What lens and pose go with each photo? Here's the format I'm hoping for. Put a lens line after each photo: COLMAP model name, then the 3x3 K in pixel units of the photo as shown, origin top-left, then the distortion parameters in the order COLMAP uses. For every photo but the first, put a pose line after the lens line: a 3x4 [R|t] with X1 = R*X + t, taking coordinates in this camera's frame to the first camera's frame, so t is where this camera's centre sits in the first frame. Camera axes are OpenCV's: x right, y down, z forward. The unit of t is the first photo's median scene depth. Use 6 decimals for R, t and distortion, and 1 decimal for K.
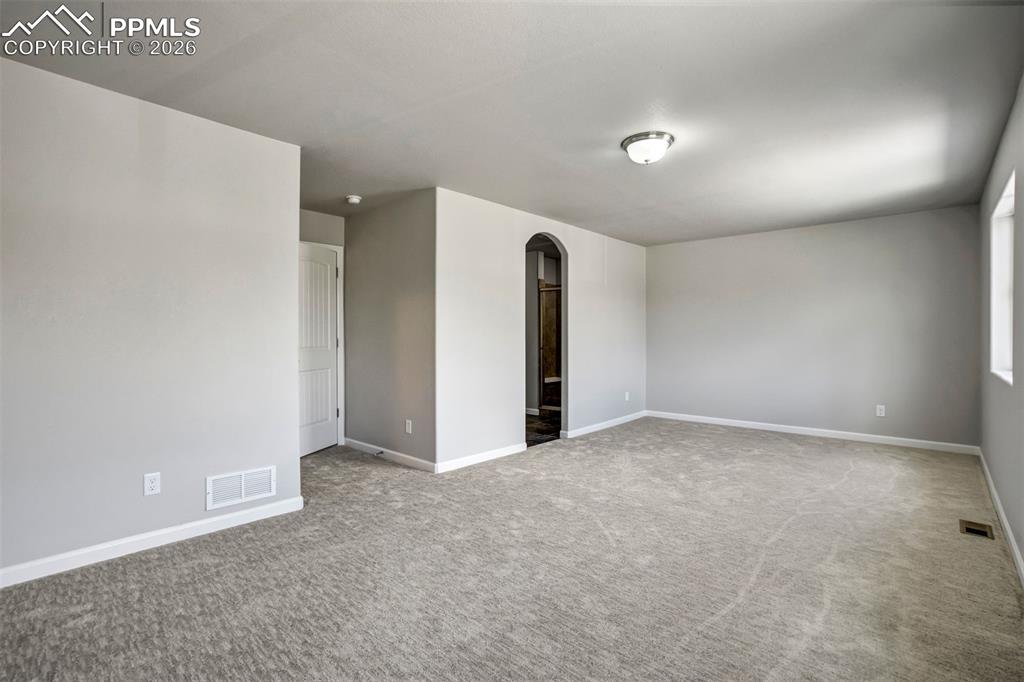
lens RADIAL K [[477.4, 0, 505.6], [0, 477.4, 345.0], [0, 0, 1]] dist [-0.032204, 0.014305]
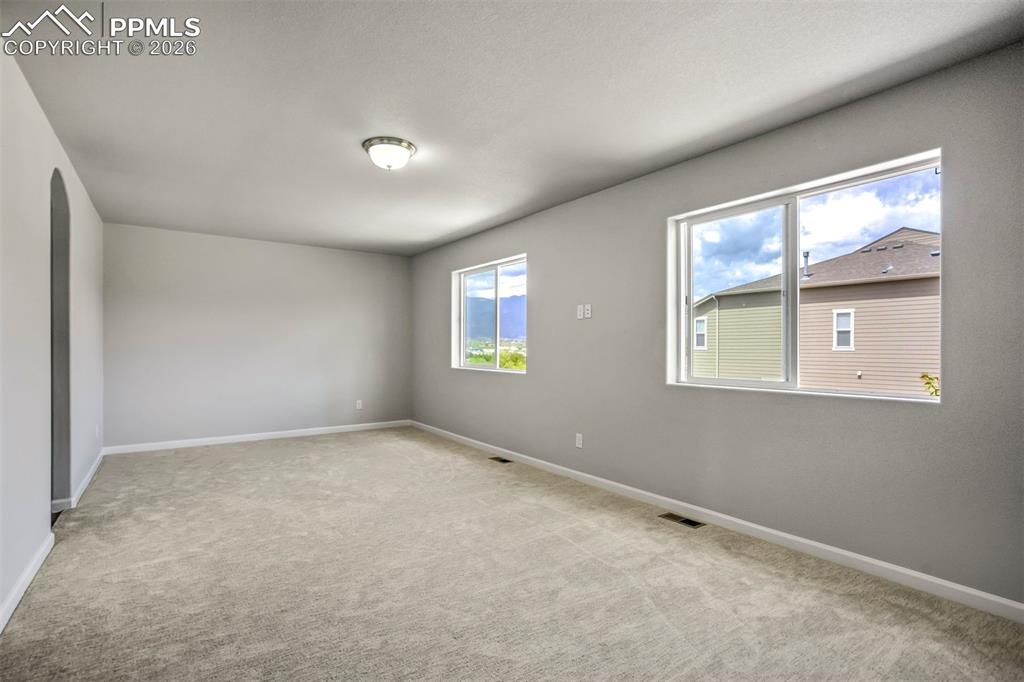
lens RADIAL K [[477.4, 0, 506.3], [0, 477.4, 341.1], [0, 0, 1]] dist [-0.032204, 0.014305]
pose [[0.205044, 0.012559, 0.978672, -0.515568], [0.008284, 0.999860, -0.014567, -0.013677], [-0.978718, 0.011095, 0.204911, 0.450602]]
